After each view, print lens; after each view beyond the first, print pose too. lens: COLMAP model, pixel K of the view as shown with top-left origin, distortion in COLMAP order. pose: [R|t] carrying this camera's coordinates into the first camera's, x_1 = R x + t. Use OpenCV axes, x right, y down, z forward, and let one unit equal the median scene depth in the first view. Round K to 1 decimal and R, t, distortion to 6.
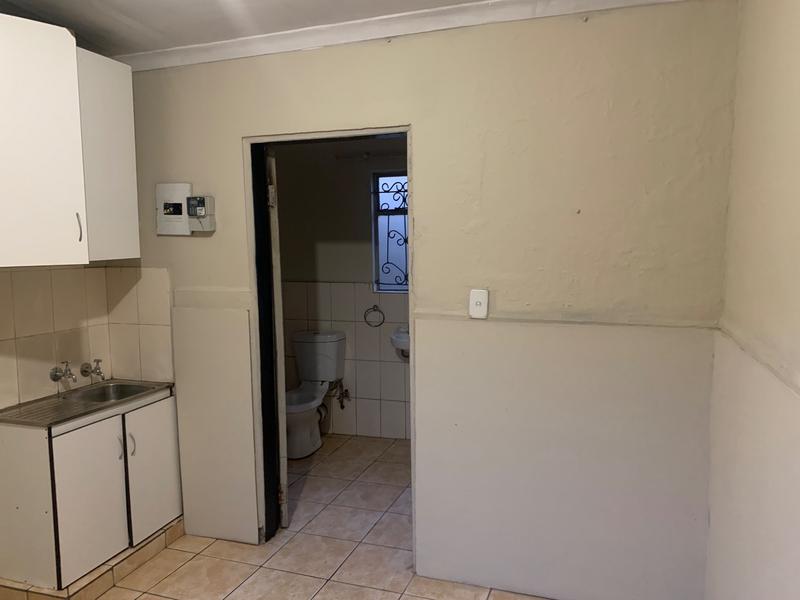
lens RADIAL K [[605.4, 0, 401.2], [0, 605.4, 299.8], [0, 0, 1]] dist [-0.006257, -0.000702]
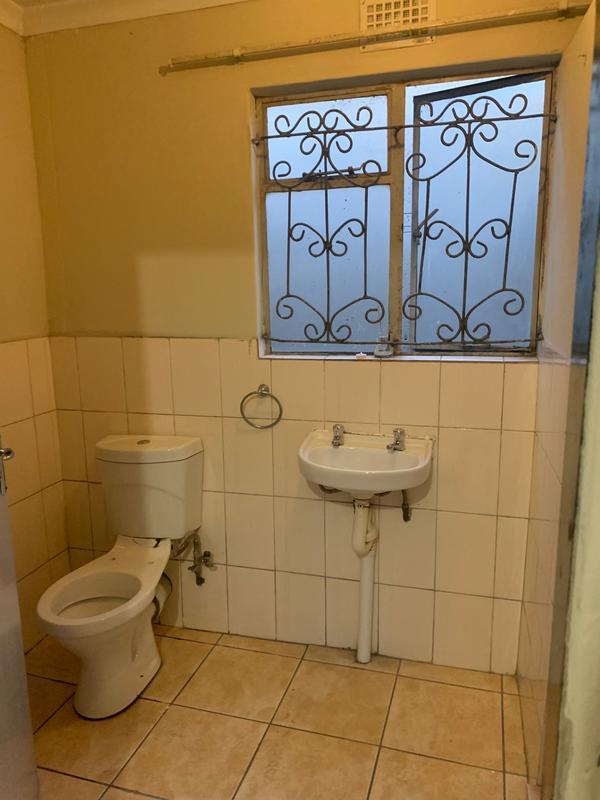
lens RADIAL K [[605.4, 0, 299.0], [0, 605.4, 401.1], [0, 0, 1]] dist [-0.006257, -0.000702]
pose [[0.999126, -0.013257, 0.039651, -0.033330], [0.009424, 0.995399, 0.095348, -0.024203], [-0.040732, -0.094891, 0.994654, 0.522576]]
